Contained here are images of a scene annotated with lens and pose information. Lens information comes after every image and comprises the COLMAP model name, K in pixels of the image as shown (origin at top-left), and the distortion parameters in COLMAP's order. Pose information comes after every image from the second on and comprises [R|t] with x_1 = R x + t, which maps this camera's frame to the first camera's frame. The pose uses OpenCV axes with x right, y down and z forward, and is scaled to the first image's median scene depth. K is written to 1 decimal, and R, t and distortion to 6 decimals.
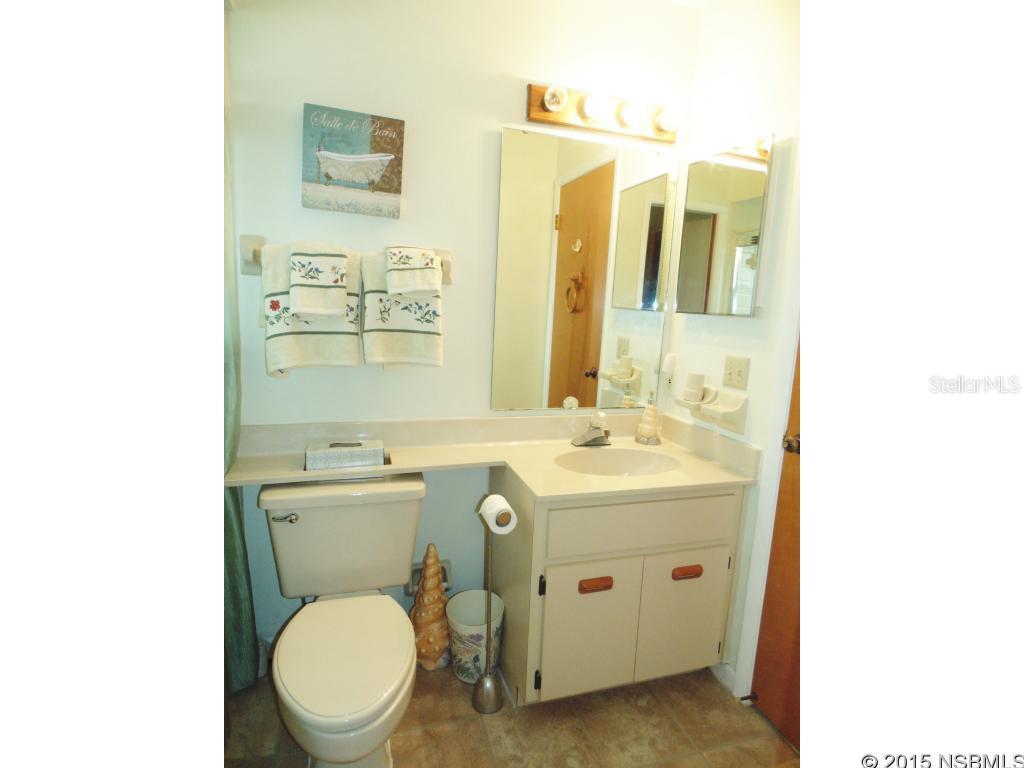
lens RADIAL K [[519.8, 0, 516.9], [0, 519.8, 390.3], [0, 0, 1]] dist [-0.002033, -0.000520]
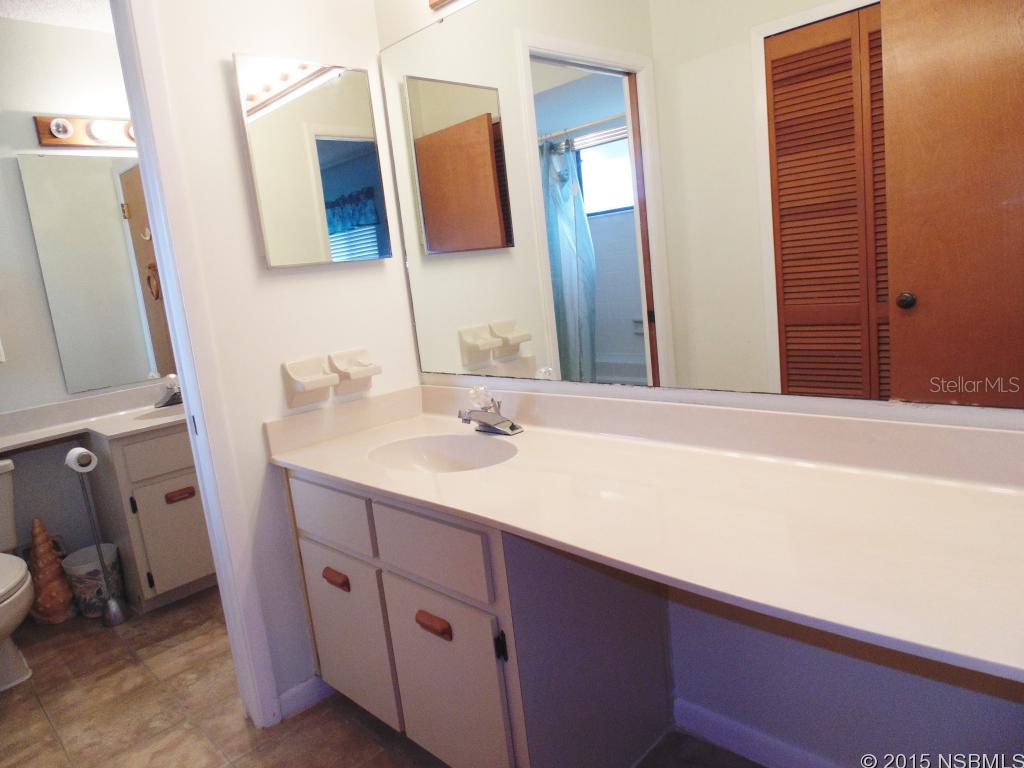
lens RADIAL K [[697.9, 0, 512.0], [0, 697.9, 384.0], [0, 0, 1]] dist [0.002684, 0.001178]
pose [[0.882501, -0.217451, 0.417022, 0.211165], [0.220602, 0.974489, 0.041298, 0.200979], [-0.415363, 0.055550, 0.907958, -0.970353]]
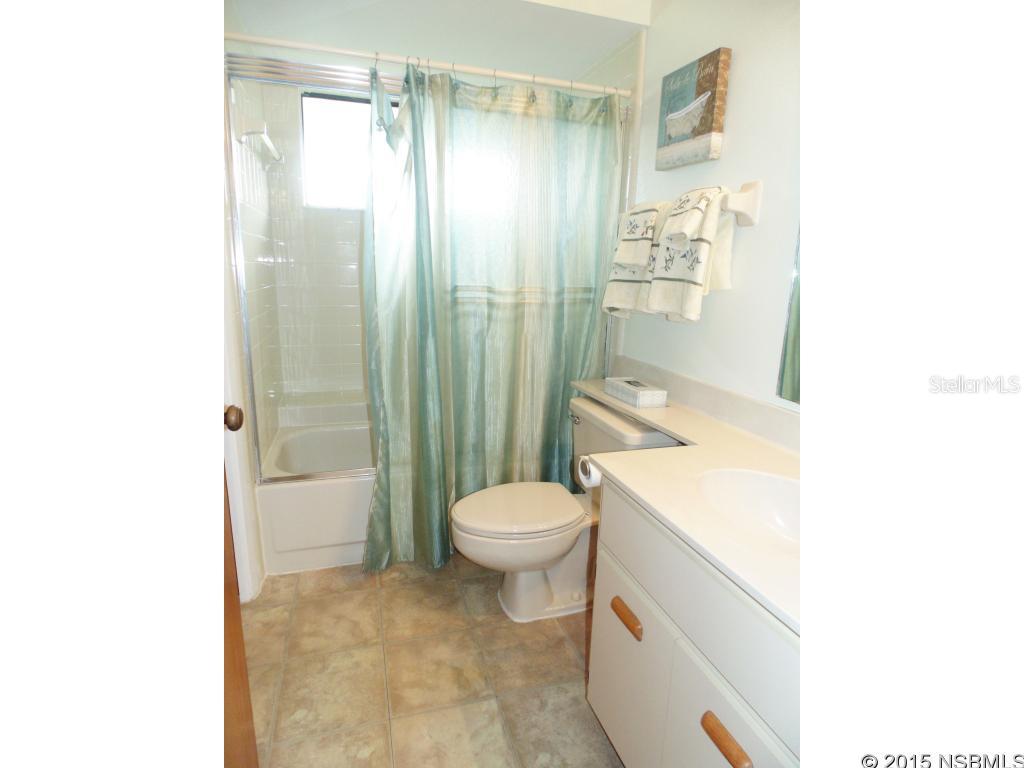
lens RADIAL K [[519.8, 0, 516.9], [0, 519.8, 390.3], [0, 0, 1]] dist [-0.002033, -0.000520]
pose [[-0.004167, 0.188218, -0.982119, 0.784698], [-0.202033, 0.961716, 0.185165, -0.036424], [0.979370, 0.199192, 0.034019, 0.731696]]
